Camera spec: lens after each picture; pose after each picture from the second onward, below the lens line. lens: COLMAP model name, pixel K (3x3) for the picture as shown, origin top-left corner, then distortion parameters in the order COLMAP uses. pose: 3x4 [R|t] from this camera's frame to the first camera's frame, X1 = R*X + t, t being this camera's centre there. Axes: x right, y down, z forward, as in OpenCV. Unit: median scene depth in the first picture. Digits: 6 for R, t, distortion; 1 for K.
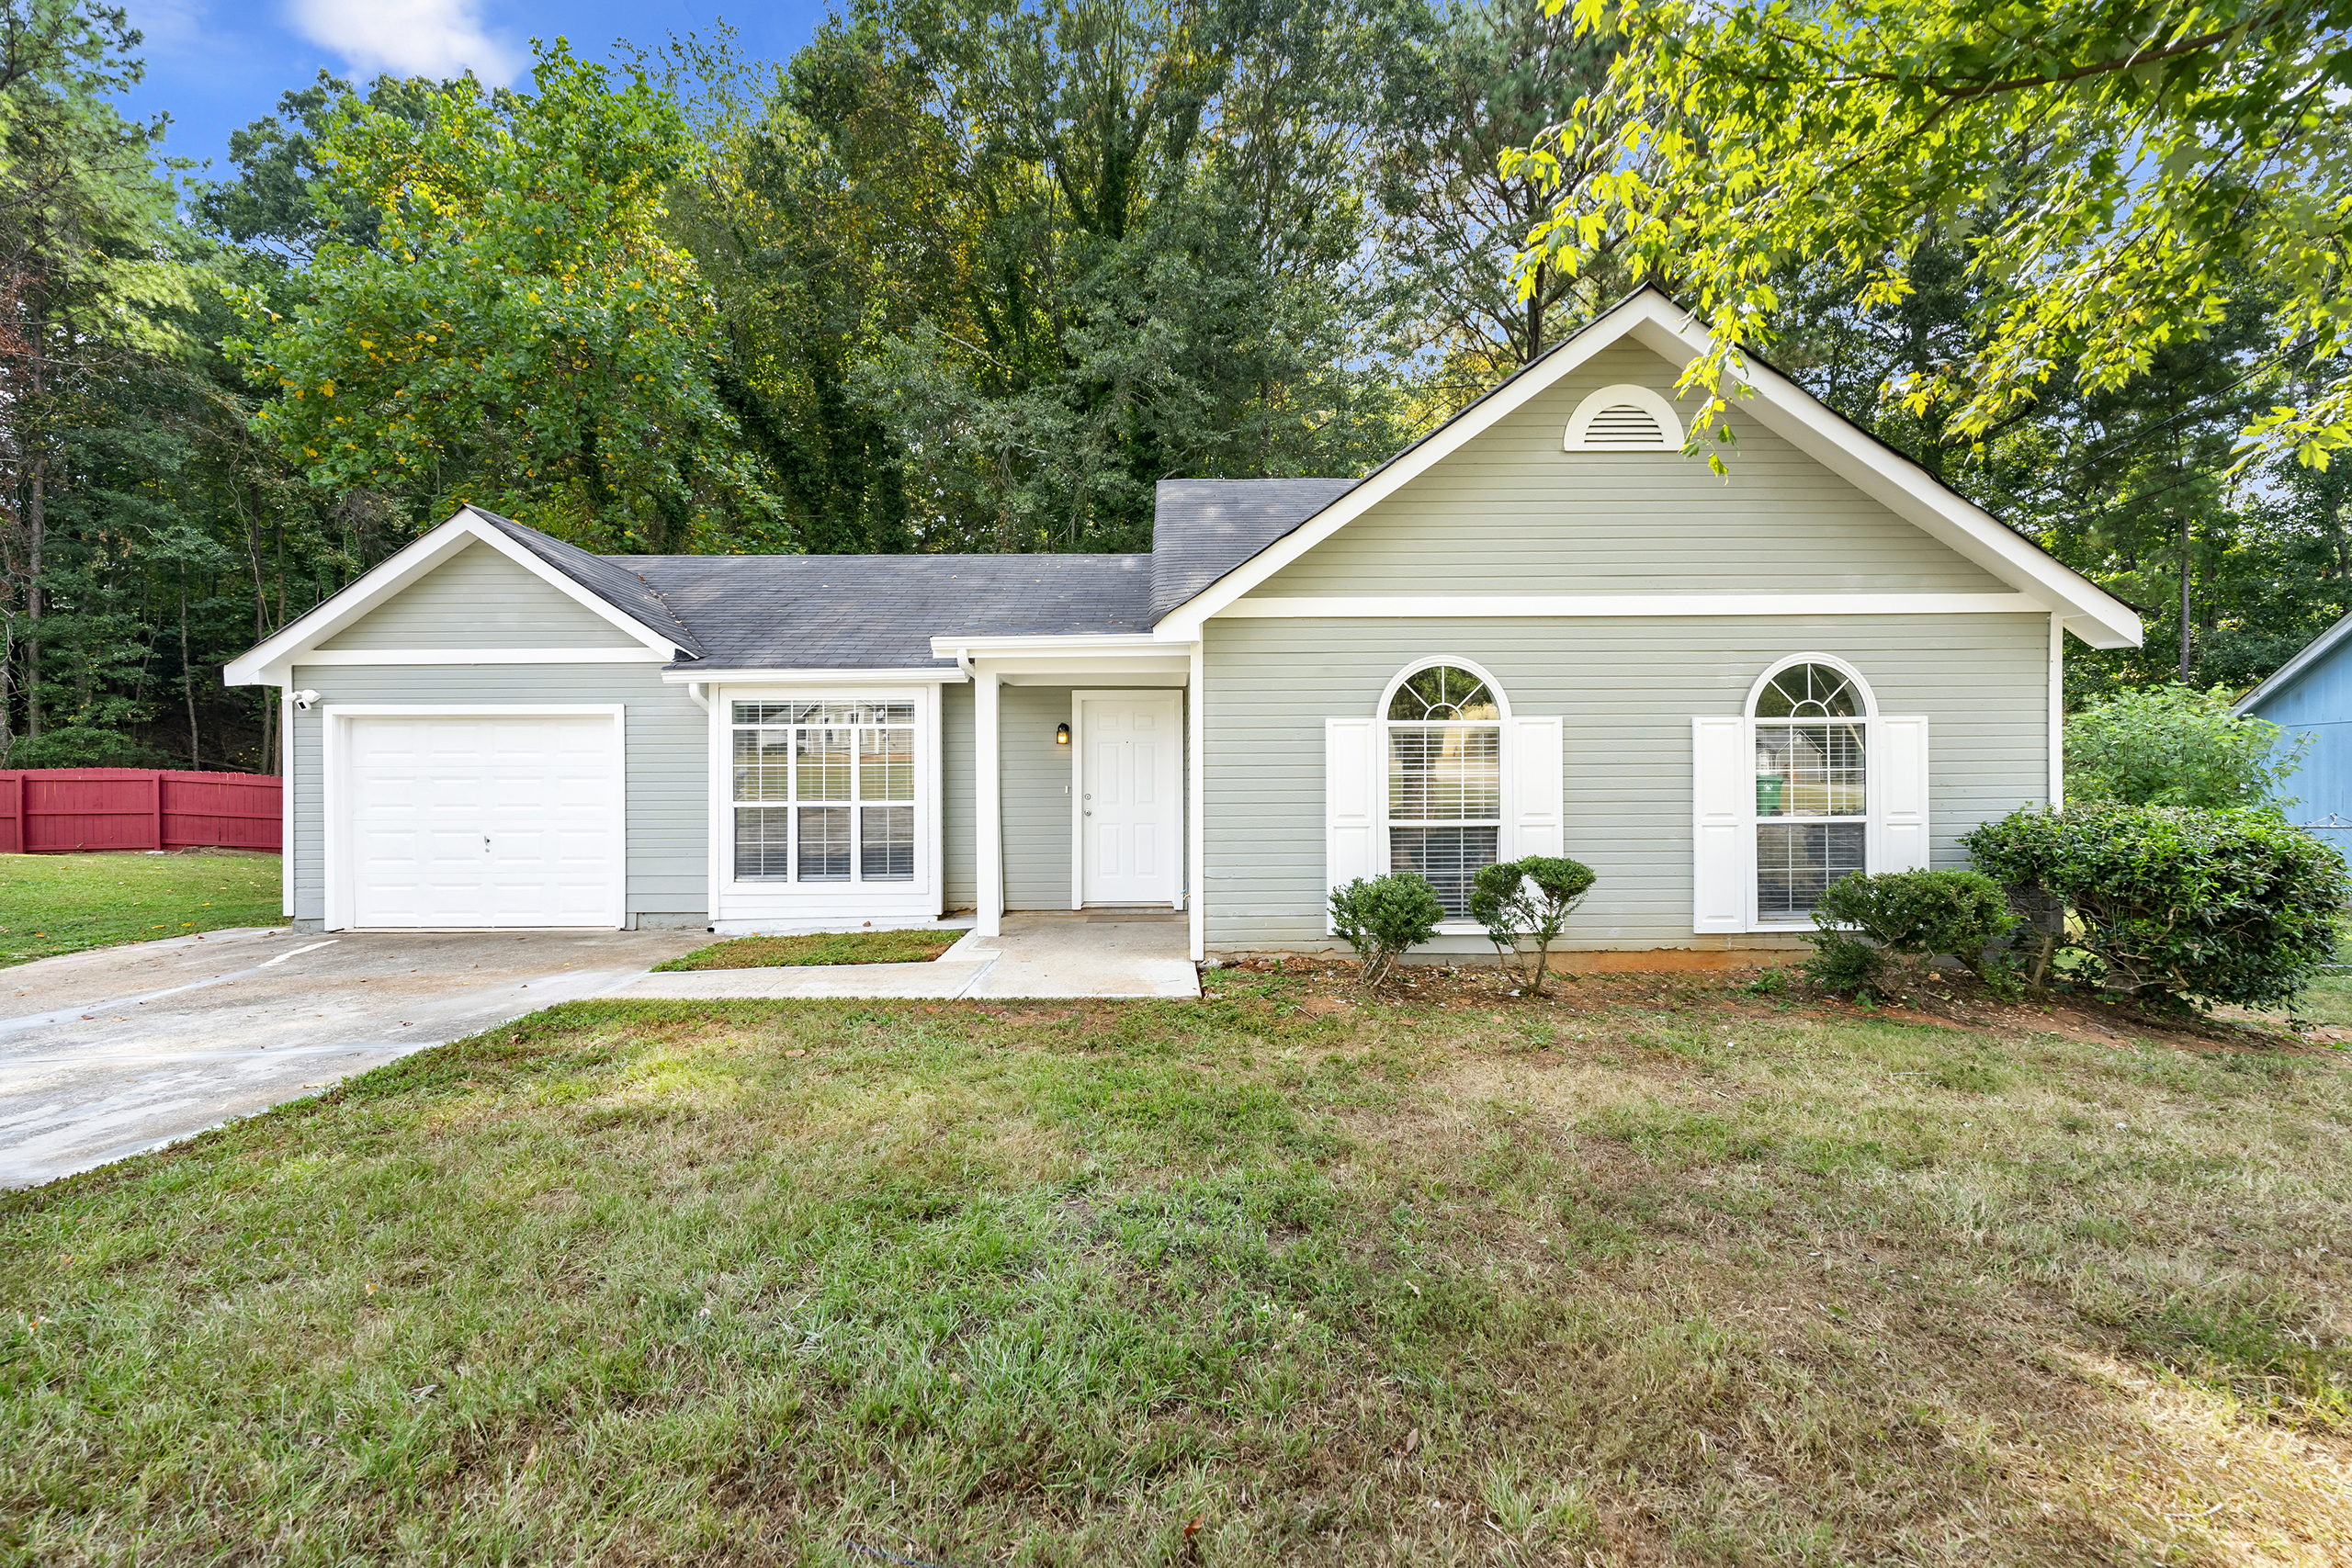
lens RADIAL K [[958.3, 0, 1176.0], [0, 958.3, 784.0], [0, 0, 1]] dist [0.002348, 0.000179]
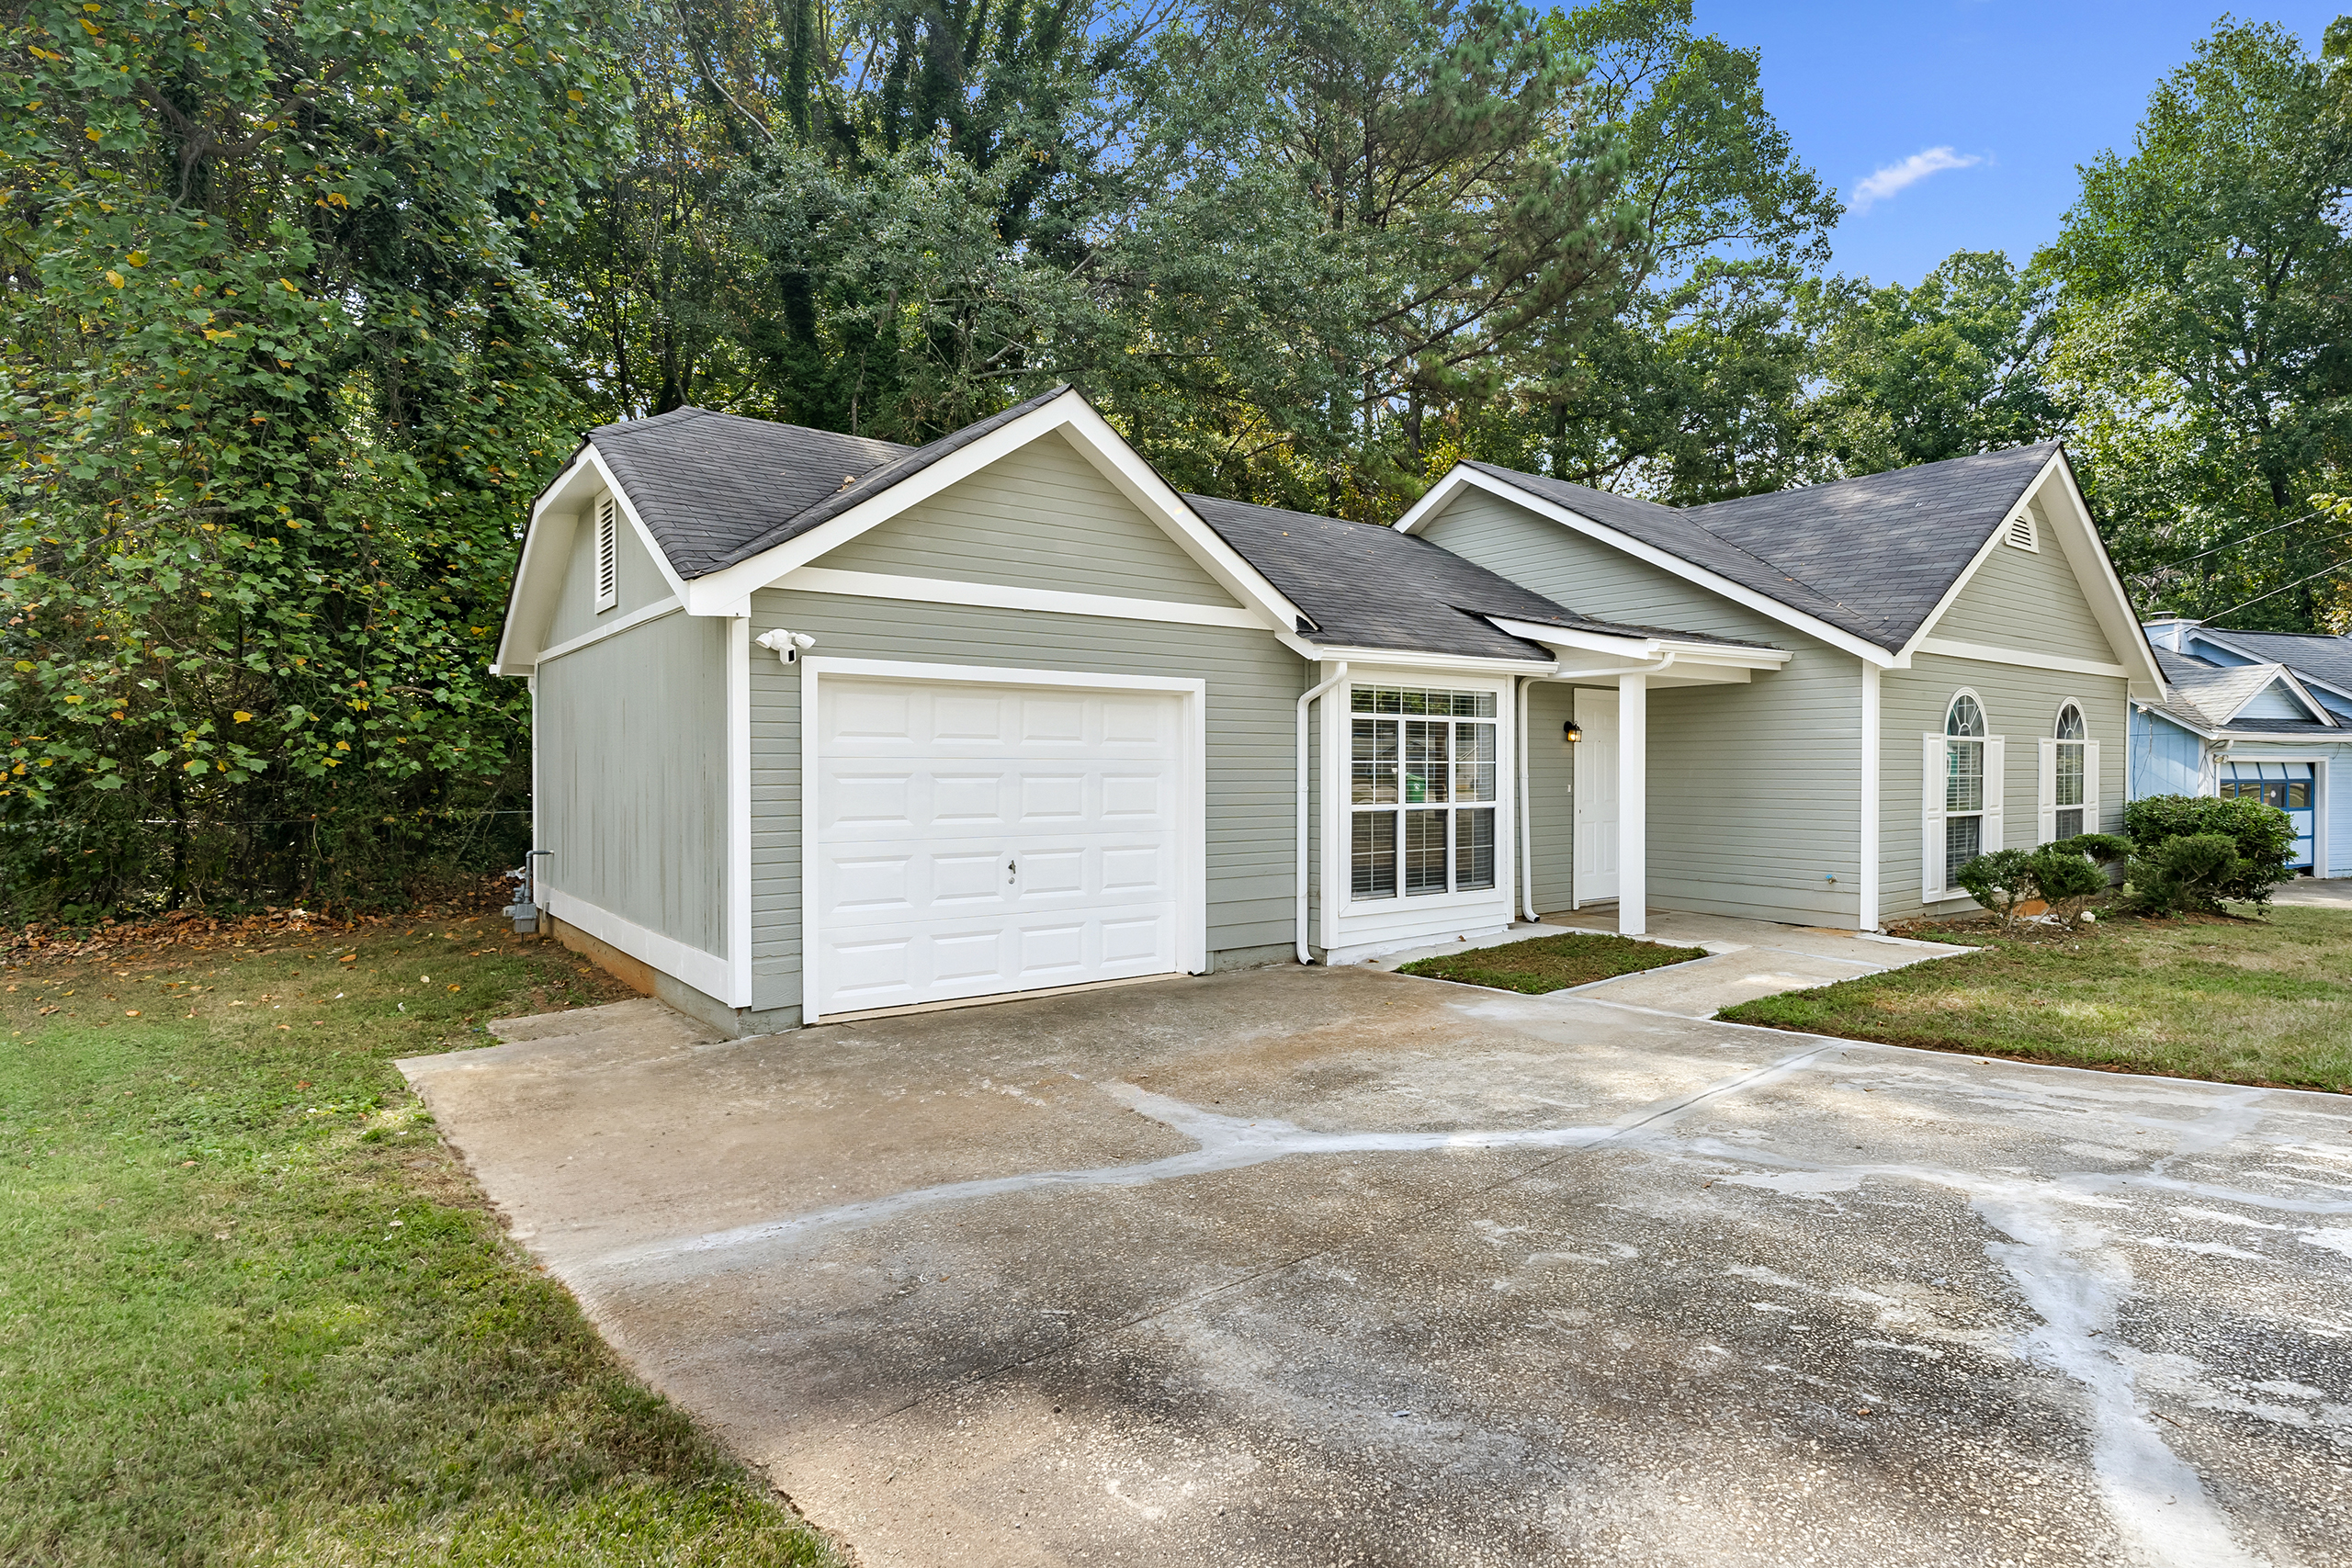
lens RADIAL K [[958.3, 0, 1176.0], [0, 958.3, 784.0], [0, 0, 1]] dist [0.002348, 0.000179]
pose [[0.846026, -0.002326, 0.533137, -1.038979], [-0.003244, 0.999950, 0.009511, -0.008724], [-0.533132, -0.009776, 0.845975, 0.371864]]
